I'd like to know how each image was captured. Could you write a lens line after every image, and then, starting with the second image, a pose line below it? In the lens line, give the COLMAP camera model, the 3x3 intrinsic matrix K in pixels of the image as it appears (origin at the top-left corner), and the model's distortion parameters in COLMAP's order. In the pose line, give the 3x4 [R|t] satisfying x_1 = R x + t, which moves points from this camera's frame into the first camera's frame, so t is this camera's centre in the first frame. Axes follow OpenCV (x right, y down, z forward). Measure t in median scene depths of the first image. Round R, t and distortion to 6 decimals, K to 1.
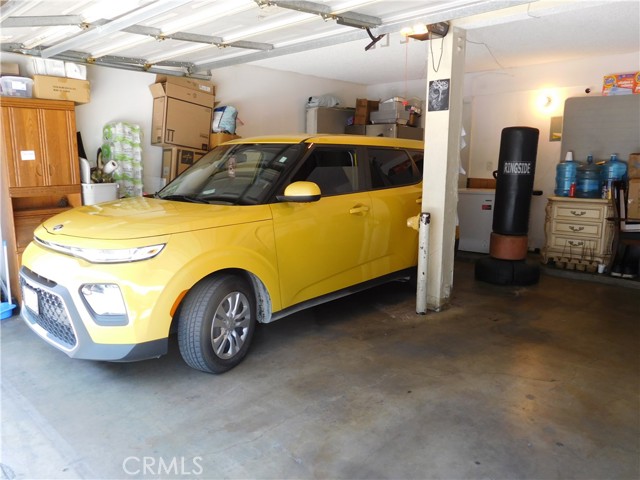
lens RADIAL K [[479.7, 0, 321.1], [0, 479.7, 244.4], [0, 0, 1]] dist [-0.024946, 0.004803]
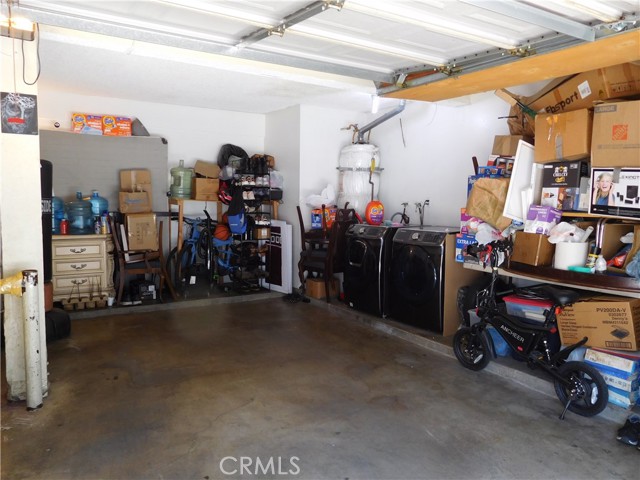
lens RADIAL K [[479.7, 0, 321.1], [0, 479.7, 244.4], [0, 0, 1]] dist [-0.024946, 0.004803]
pose [[0.240286, -0.091981, 0.966334, -0.300117], [0.151273, 0.986886, 0.056322, -0.062638], [-0.958843, 0.132647, 0.251049, 0.304128]]
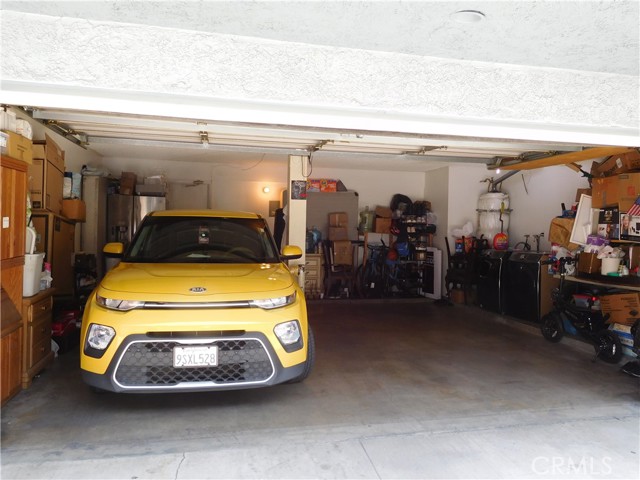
lens RADIAL K [[479.7, 0, 321.1], [0, 479.7, 244.4], [0, 0, 1]] dist [-0.024946, 0.004803]
pose [[0.557221, -0.016635, 0.830198, -0.814348], [0.127027, 0.989739, -0.065428, -0.016979], [-0.820591, 0.141916, 0.553616, 0.070076]]
